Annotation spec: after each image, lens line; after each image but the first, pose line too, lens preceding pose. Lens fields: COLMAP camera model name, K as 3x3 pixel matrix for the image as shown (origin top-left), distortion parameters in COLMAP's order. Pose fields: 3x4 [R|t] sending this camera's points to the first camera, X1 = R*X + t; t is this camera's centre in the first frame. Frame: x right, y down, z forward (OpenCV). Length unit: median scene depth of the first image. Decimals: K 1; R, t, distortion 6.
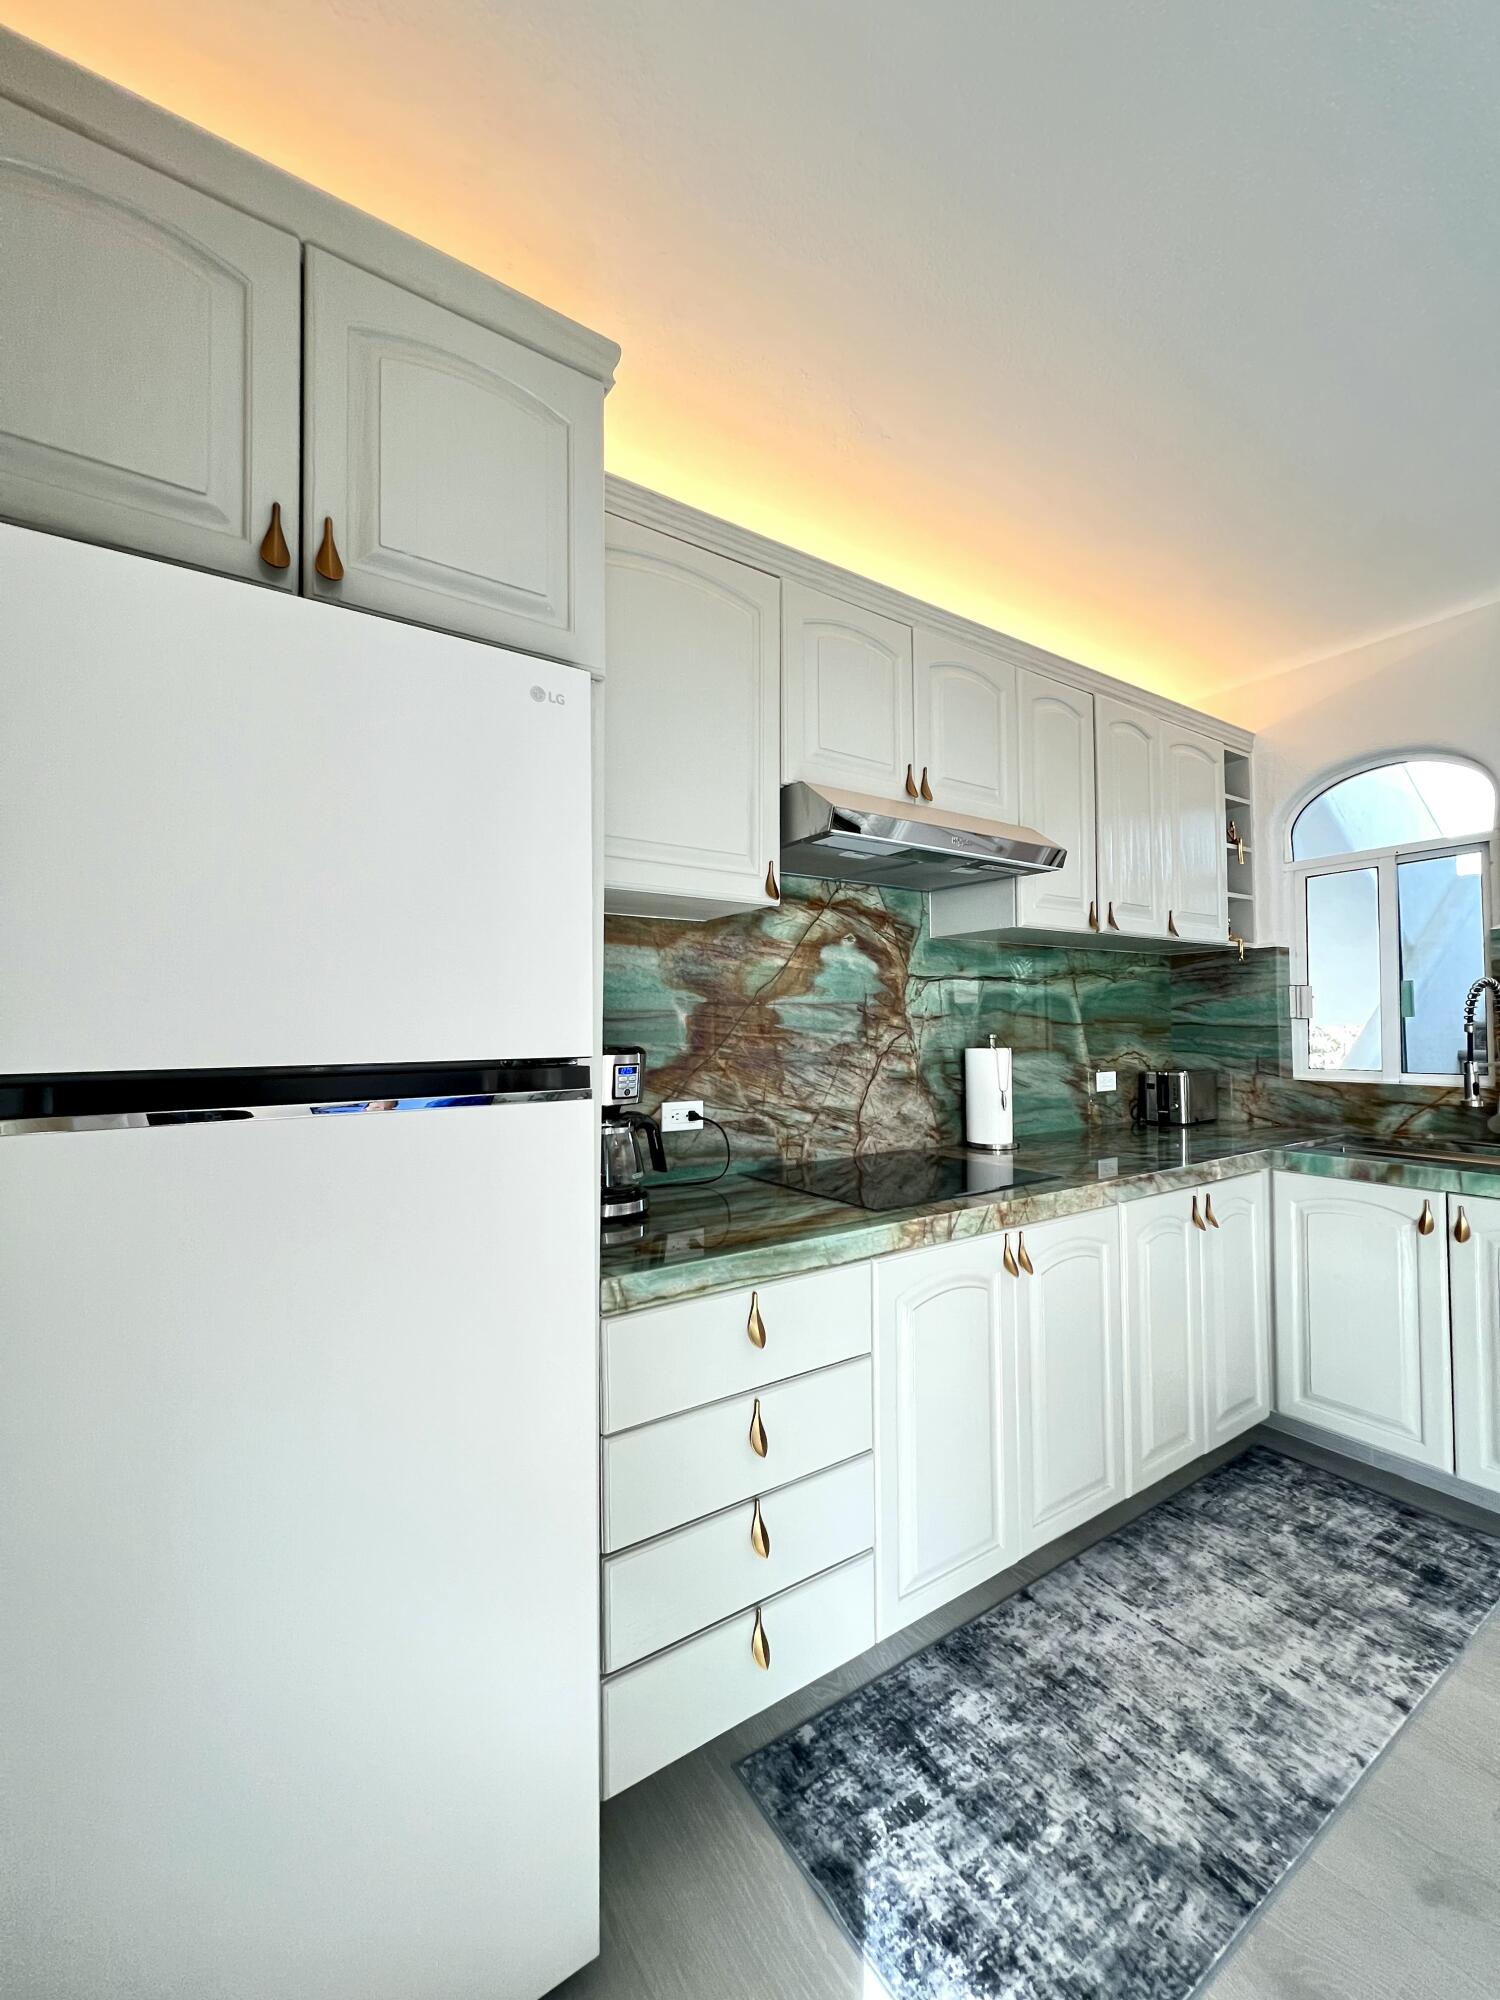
lens RADIAL K [[802.2, 0, 744.5], [0, 802.2, 1006.0], [0, 0, 1]] dist [-0.002612, 0.001002]
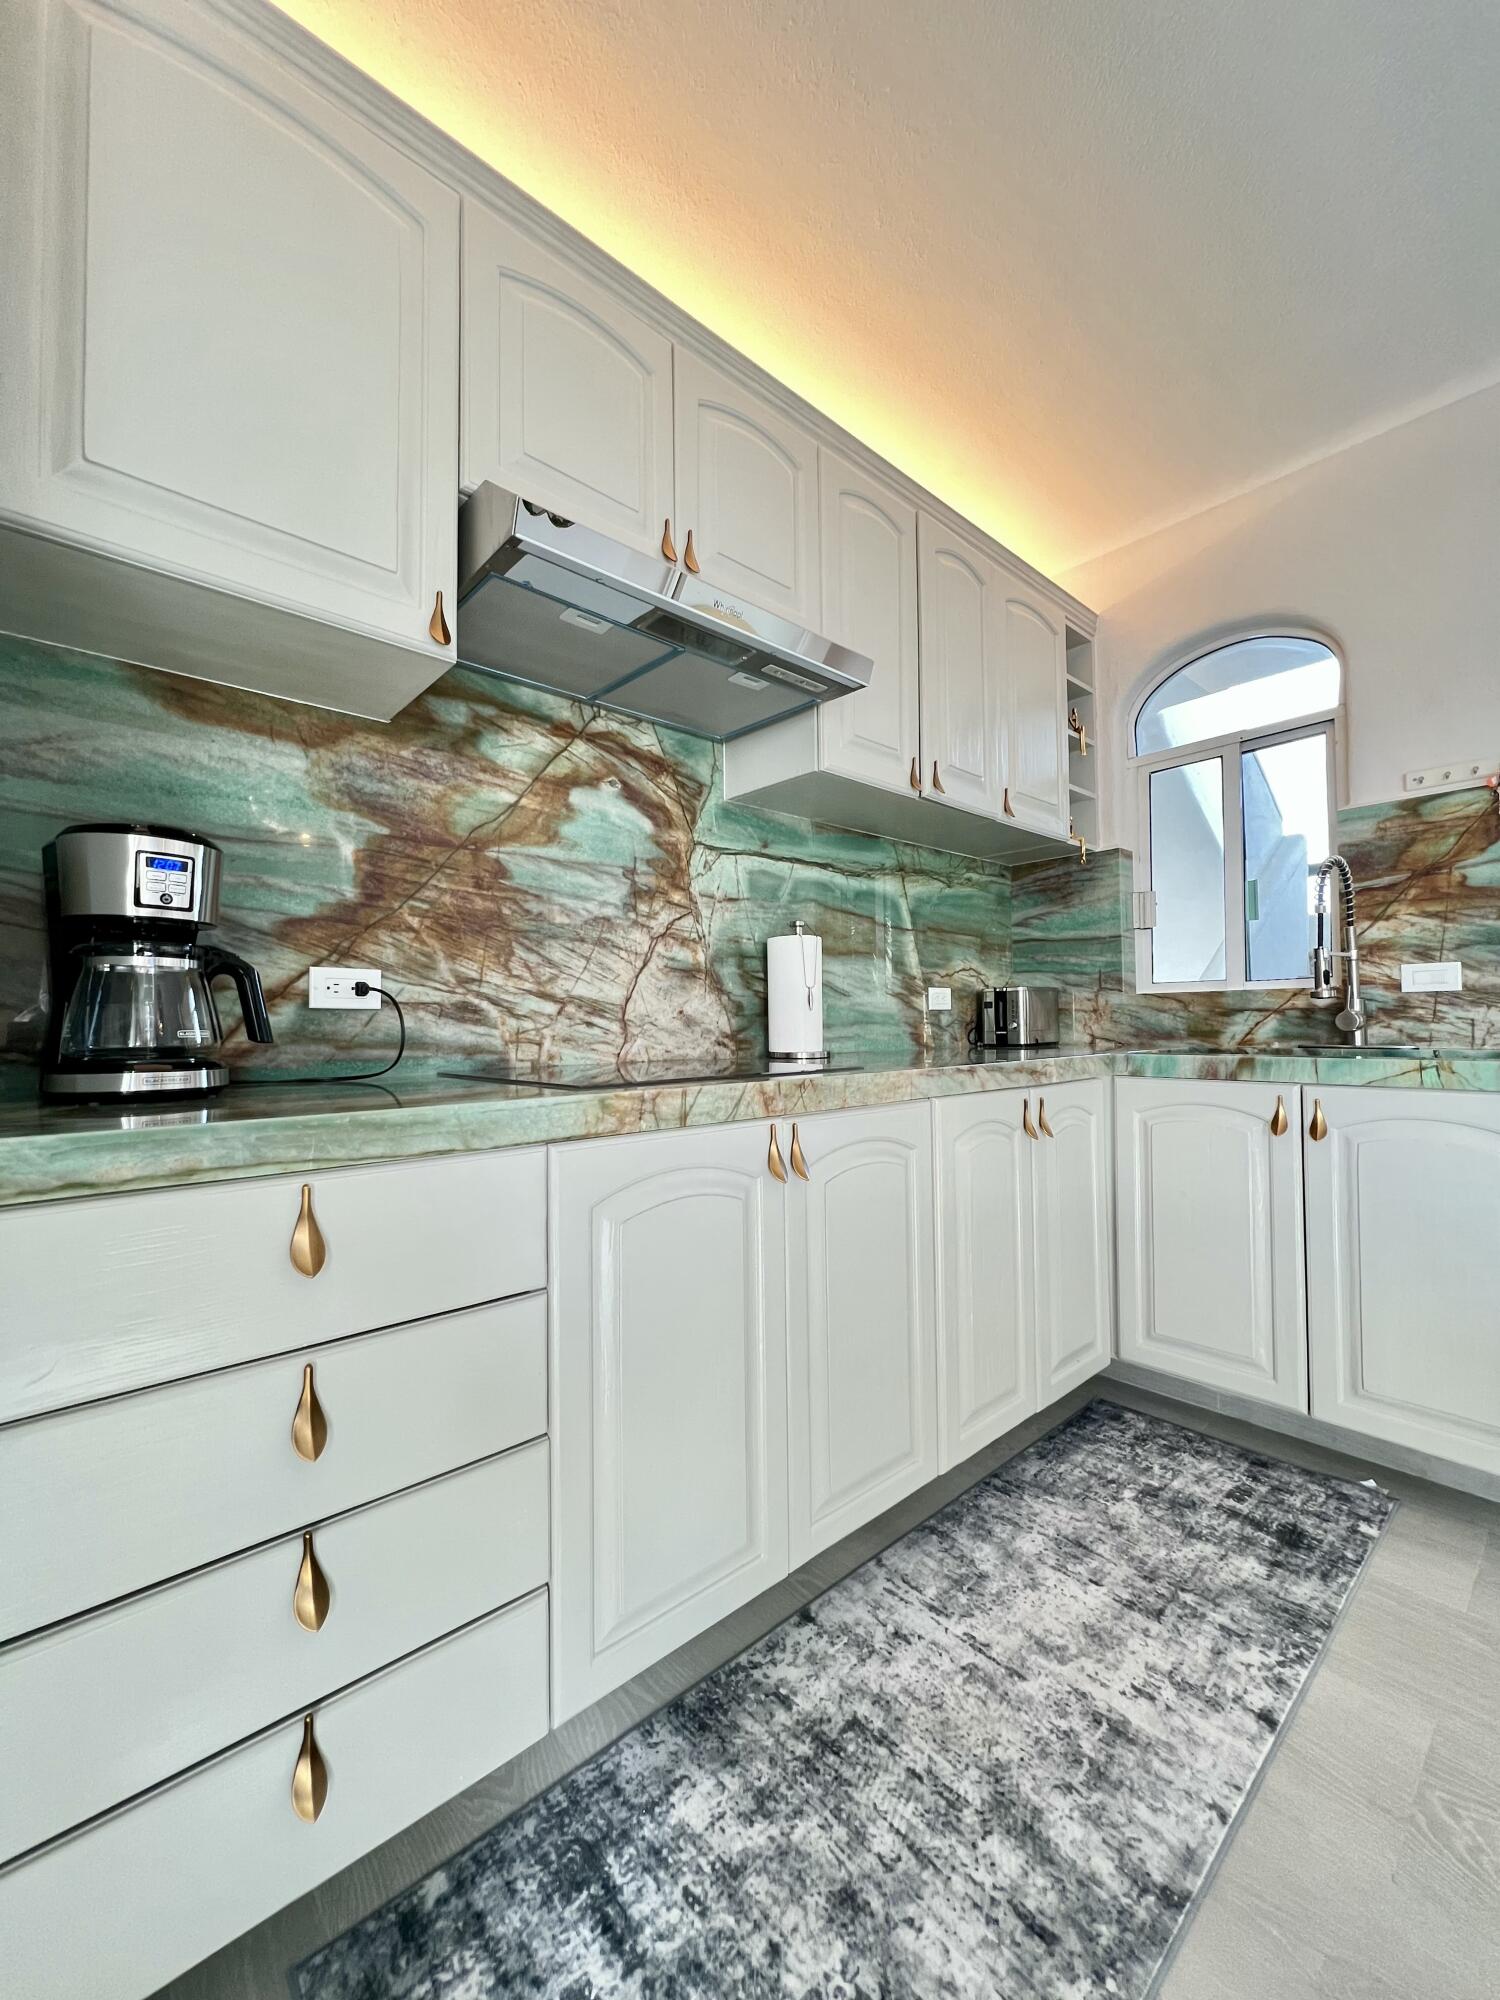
lens RADIAL K [[802.2, 0, 744.8], [0, 802.2, 1006.4], [0, 0, 1]] dist [-0.002612, 0.001002]
pose [[0.989234, 0.001148, 0.146338, 0.167419], [-0.001433, 0.999997, 0.001845, 0.150826], [-0.146335, -0.002034, 0.989233, 0.246178]]
